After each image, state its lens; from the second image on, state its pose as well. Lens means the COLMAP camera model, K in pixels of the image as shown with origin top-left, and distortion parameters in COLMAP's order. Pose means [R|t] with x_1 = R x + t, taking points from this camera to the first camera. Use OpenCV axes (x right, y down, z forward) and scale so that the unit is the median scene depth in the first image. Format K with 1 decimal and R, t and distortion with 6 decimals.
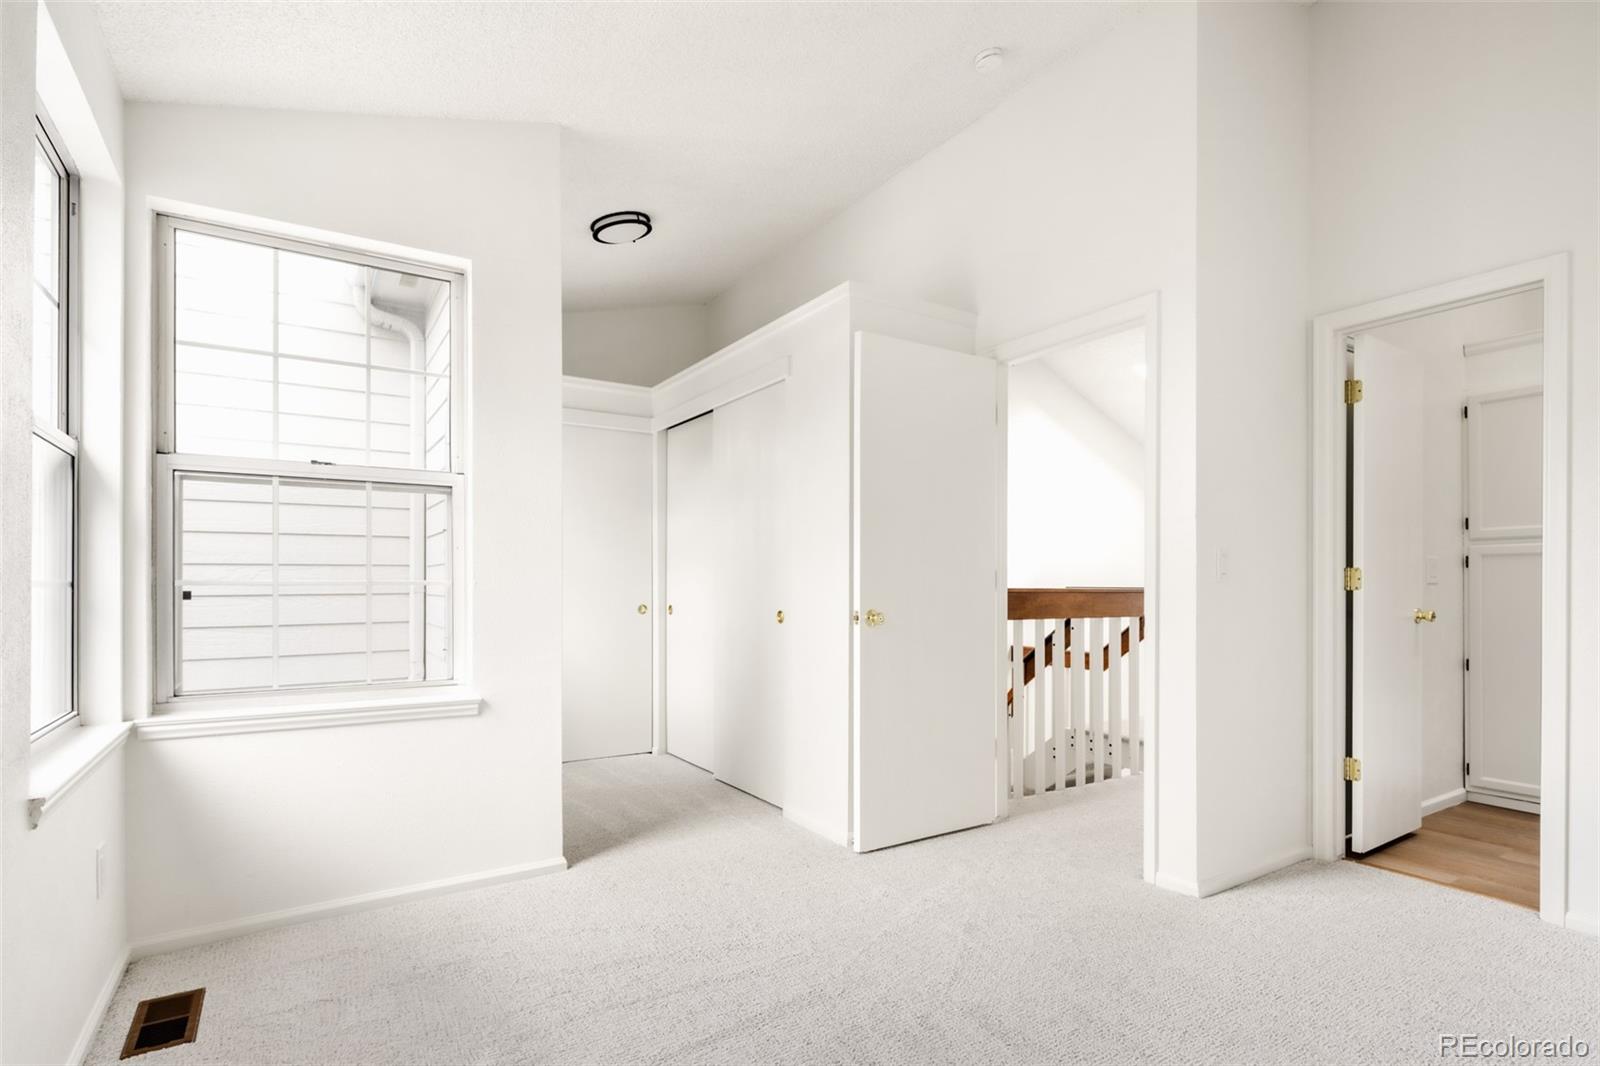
lens RADIAL K [[786.9, 0, 798.7], [0, 786.9, 584.7], [0, 0, 1]] dist [0.008920, -0.005776]
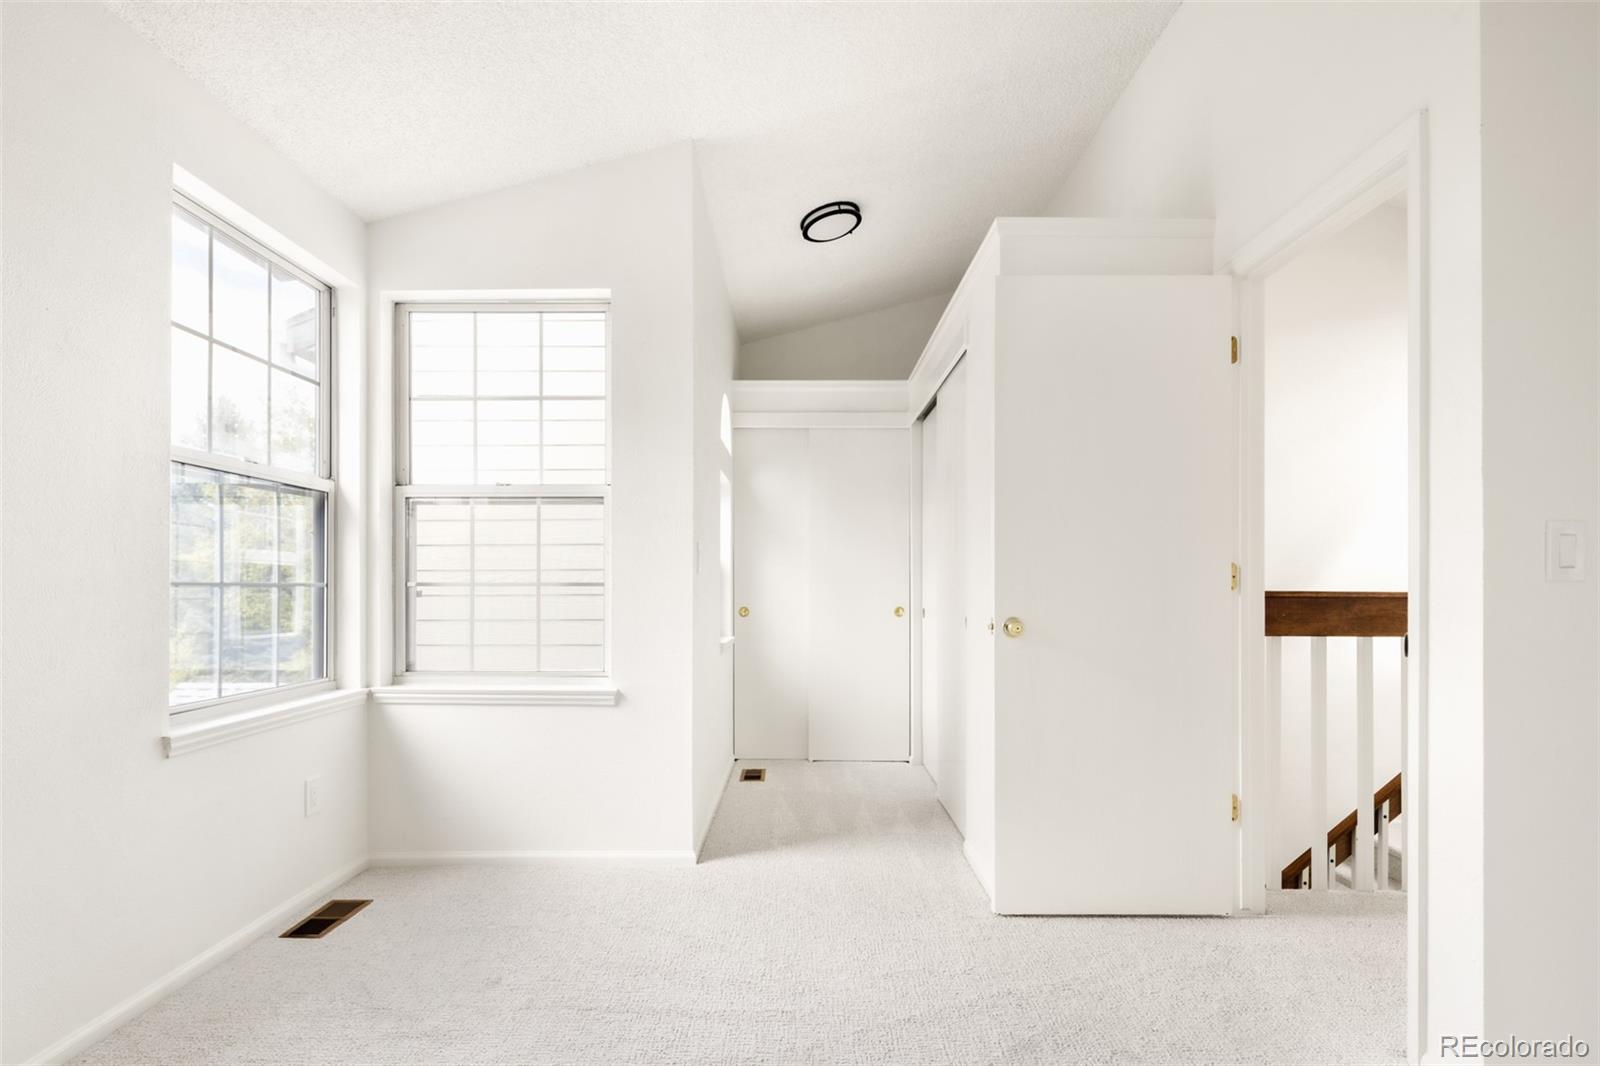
lens RADIAL K [[786.9, 0, 797.9], [0, 786.9, 583.4], [0, 0, 1]] dist [0.008920, -0.005776]
pose [[0.838957, -0.000766, -0.544198, 0.404745], [-0.000853, 0.999996, -0.002721, -0.000662], [0.544197, 0.002747, 0.838953, 0.230825]]
